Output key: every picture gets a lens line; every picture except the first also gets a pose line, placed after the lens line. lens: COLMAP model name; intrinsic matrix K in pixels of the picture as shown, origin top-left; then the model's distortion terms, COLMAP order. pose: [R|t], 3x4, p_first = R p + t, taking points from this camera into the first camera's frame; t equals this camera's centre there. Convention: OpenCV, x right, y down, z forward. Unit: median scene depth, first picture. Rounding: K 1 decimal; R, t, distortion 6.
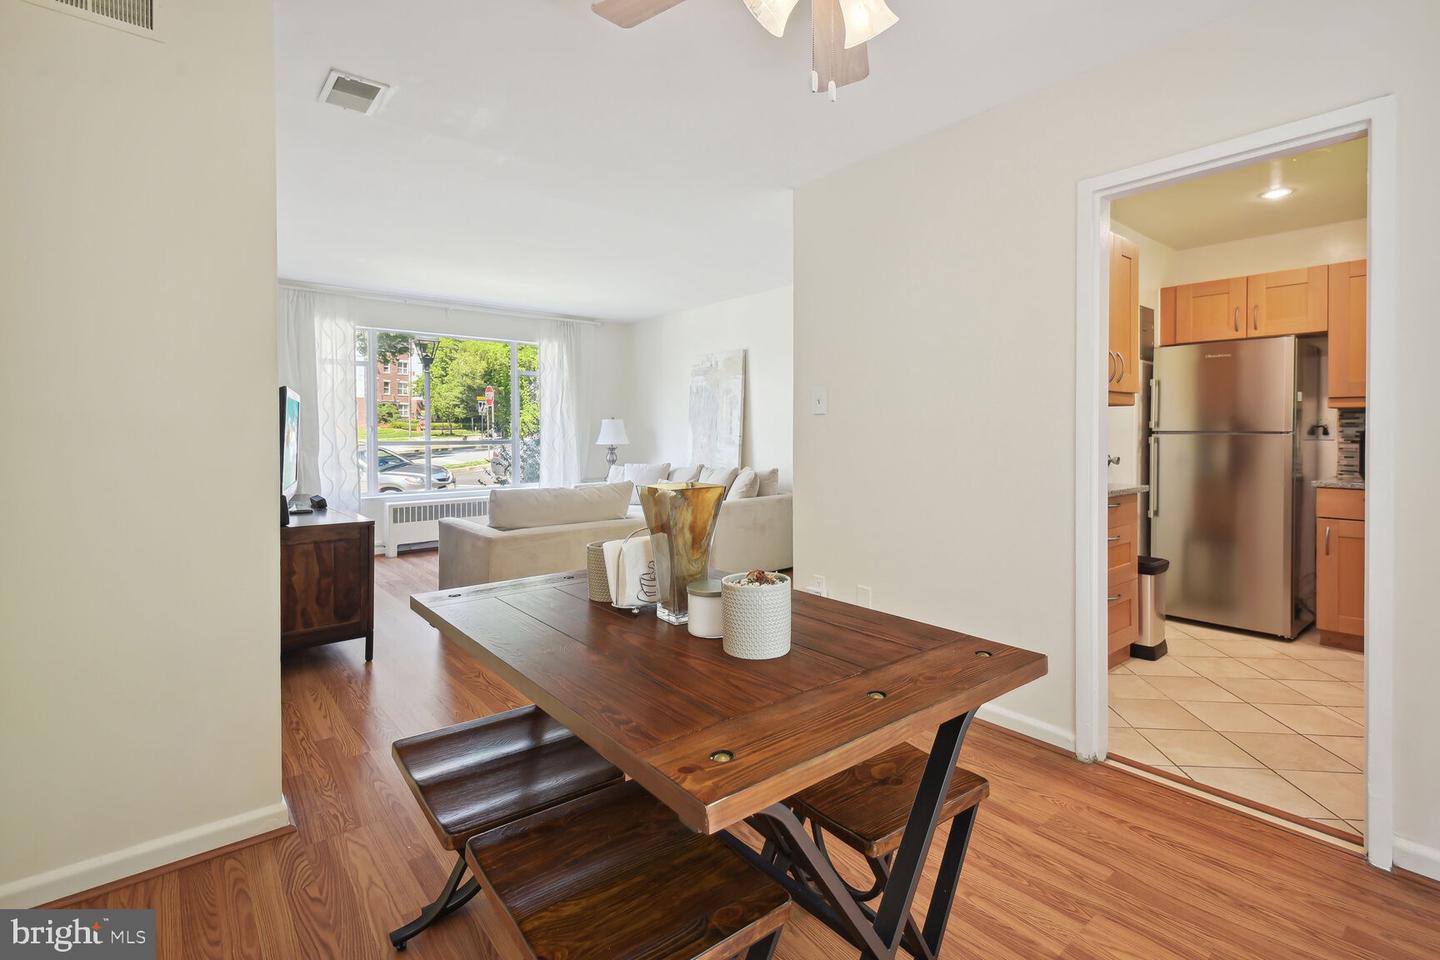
lens RADIAL K [[681.2, 0, 741.3], [0, 681.2, 443.2], [0, 0, 1]] dist [0.016040, -0.000259]
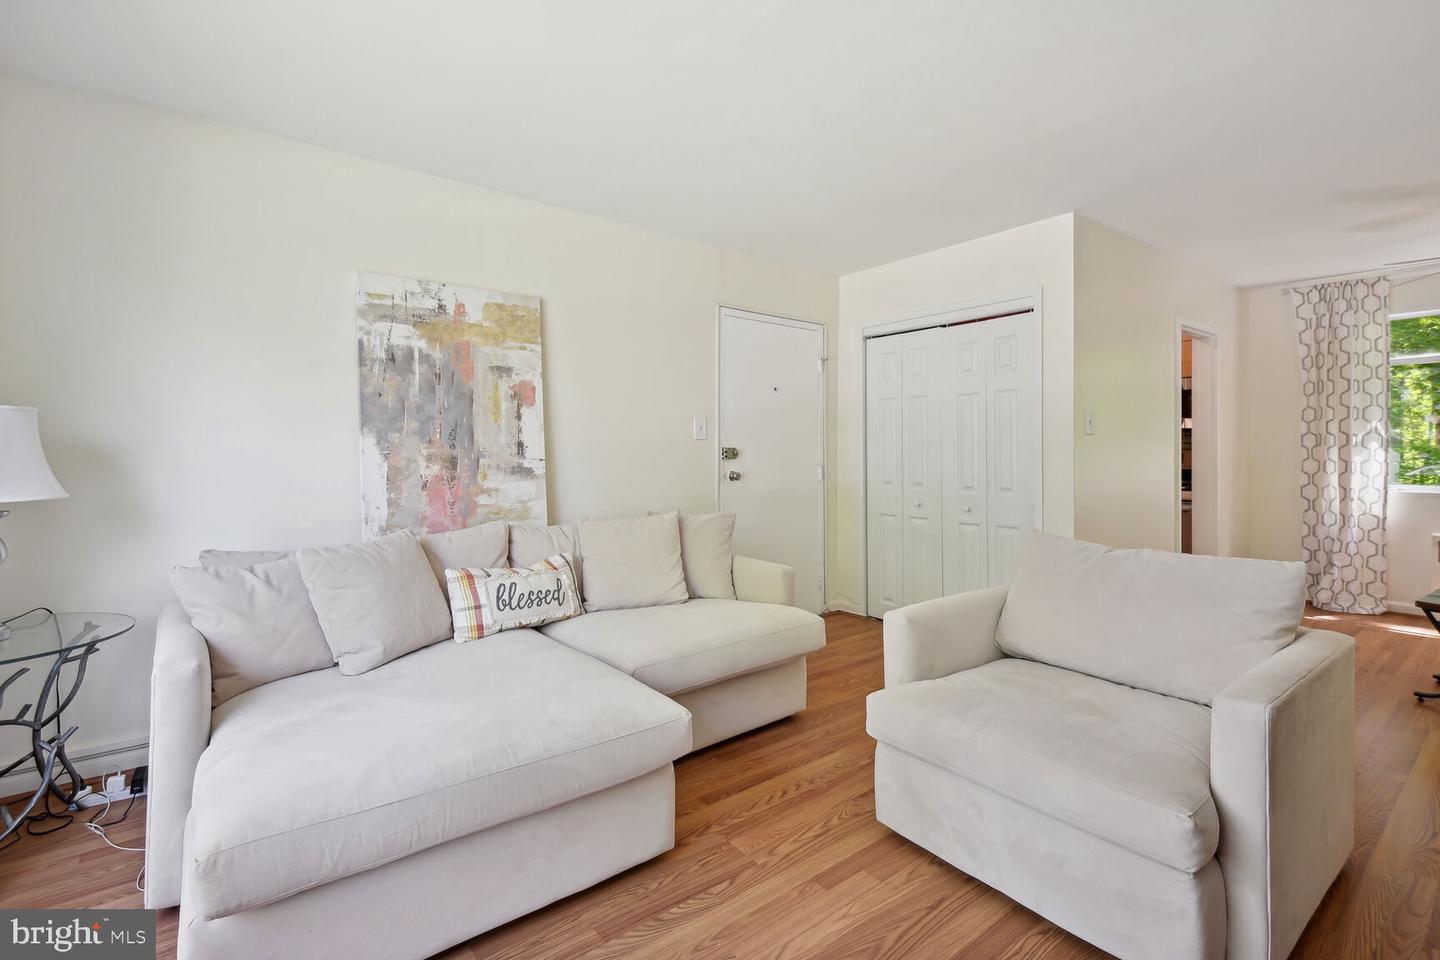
lens RADIAL K [[656.7, 0, 759.5], [0, 656.7, 449.5], [0, 0, 1]] dist [0.013063, -0.000253]
pose [[0.006705, 0.000980, 0.999977, -0.439409], [0.015833, 0.999874, -0.001086, -0.012921], [-0.999852, 0.015840, 0.006689, 0.704211]]
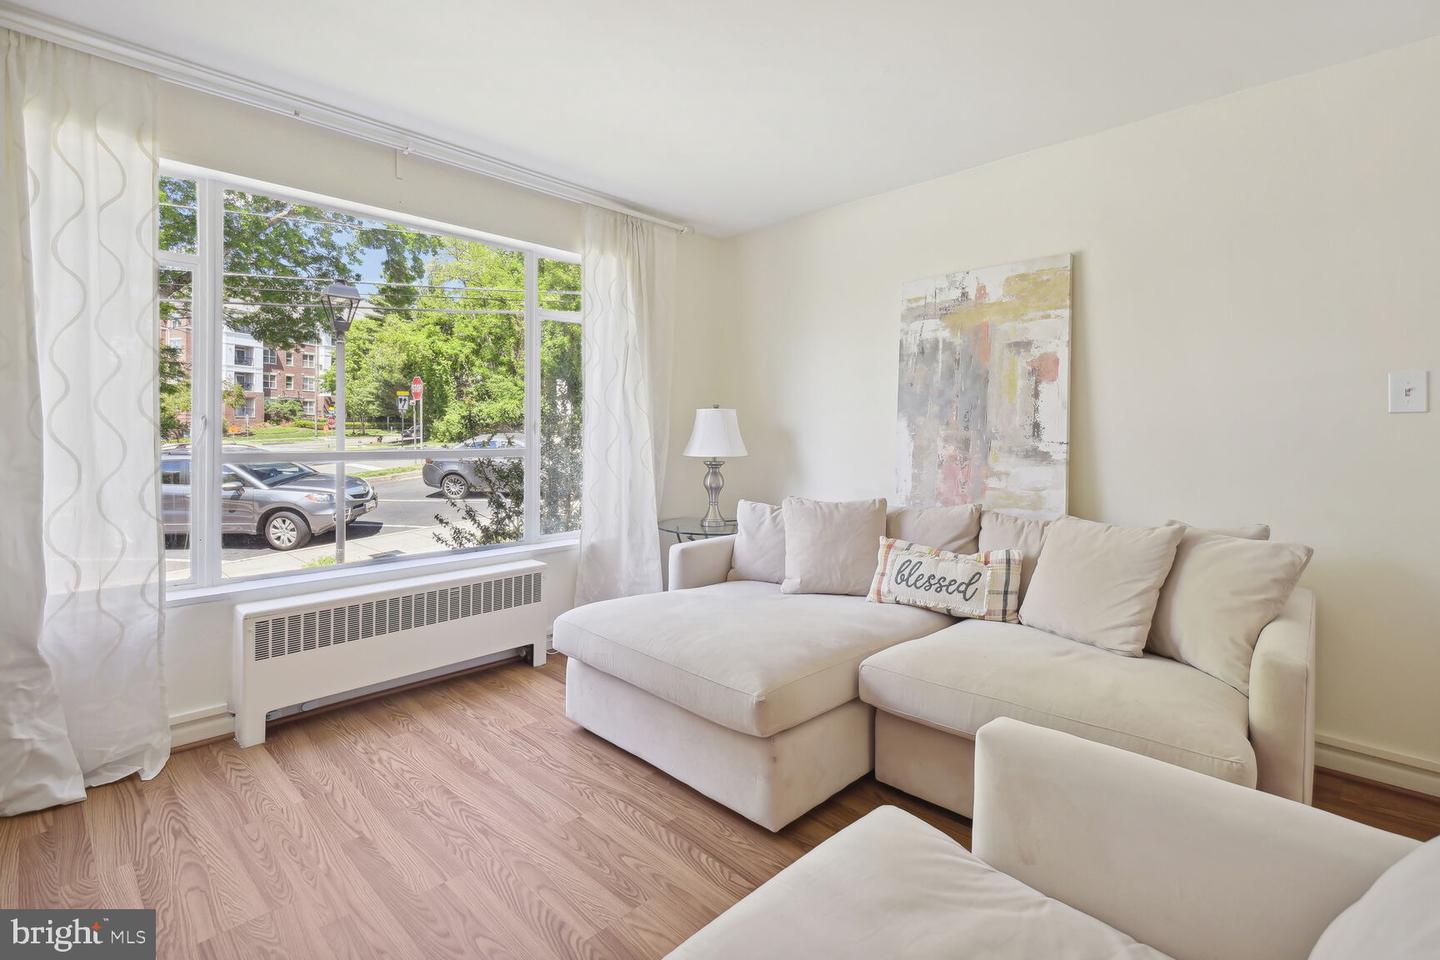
lens RADIAL K [[671.6, 0, 720.3], [0, 671.6, 432.9], [0, 0, 1]] dist [0.015672, -0.000057]
pose [[0.996134, 0.005357, 0.087682, -0.230947], [-0.003807, 0.999834, -0.017828, -0.007052], [-0.087763, 0.017425, 0.995989, 0.488146]]
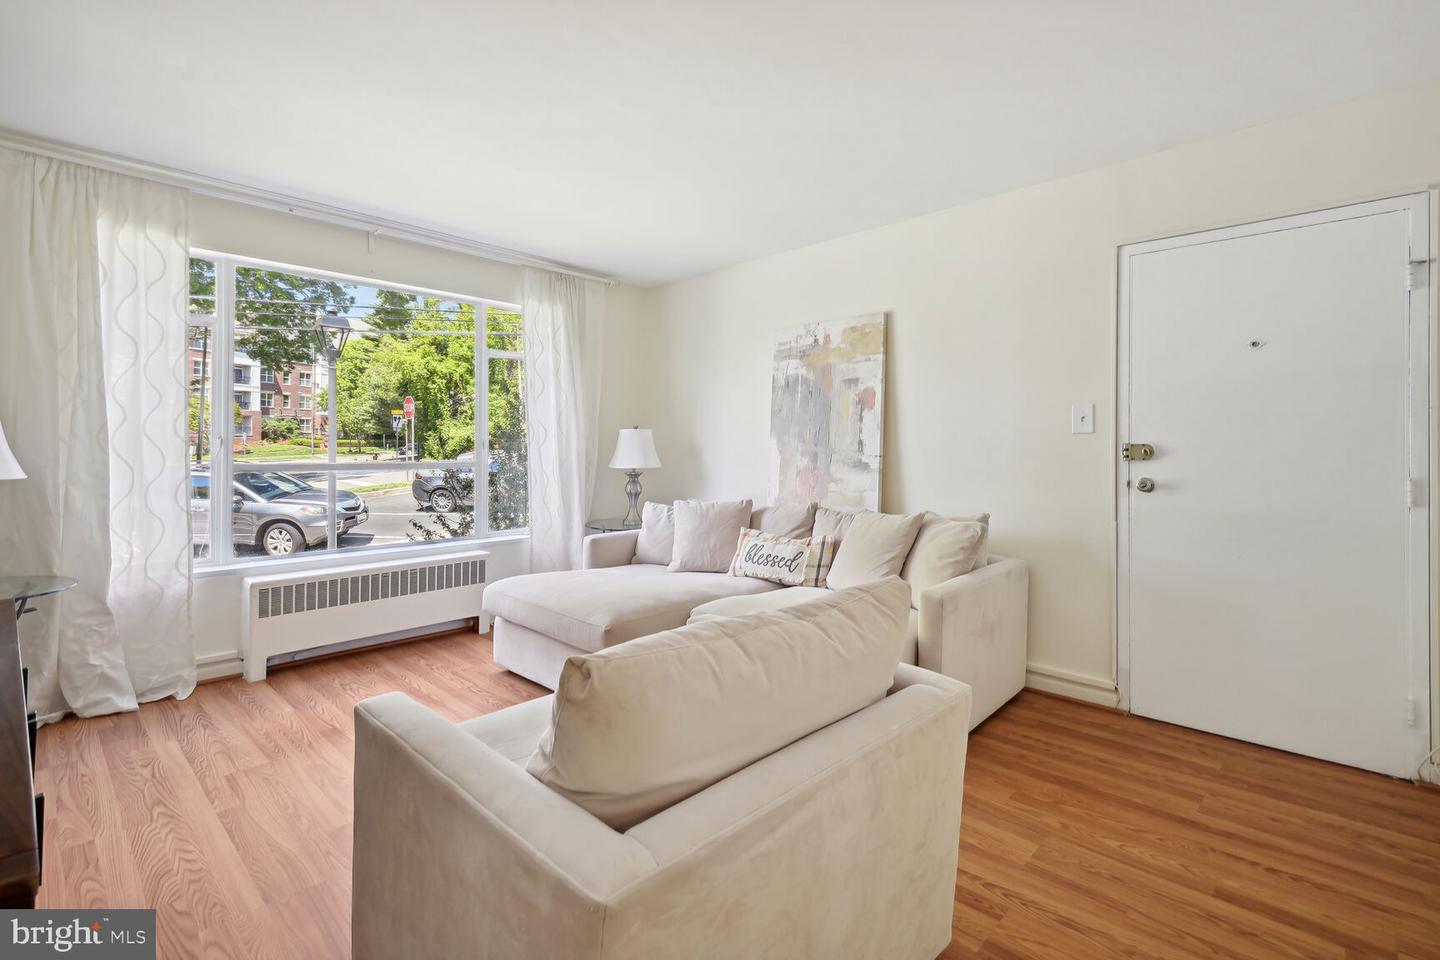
lens RADIAL K [[668.1, 0, 728.9], [0, 668.1, 445.0], [0, 0, 1]] dist [0.011763, -0.000826]
pose [[0.994696, 0.004550, 0.102758, -0.165955], [-0.001949, 0.999676, -0.025390, -0.004115], [-0.102840, 0.025055, 0.994382, 0.365502]]
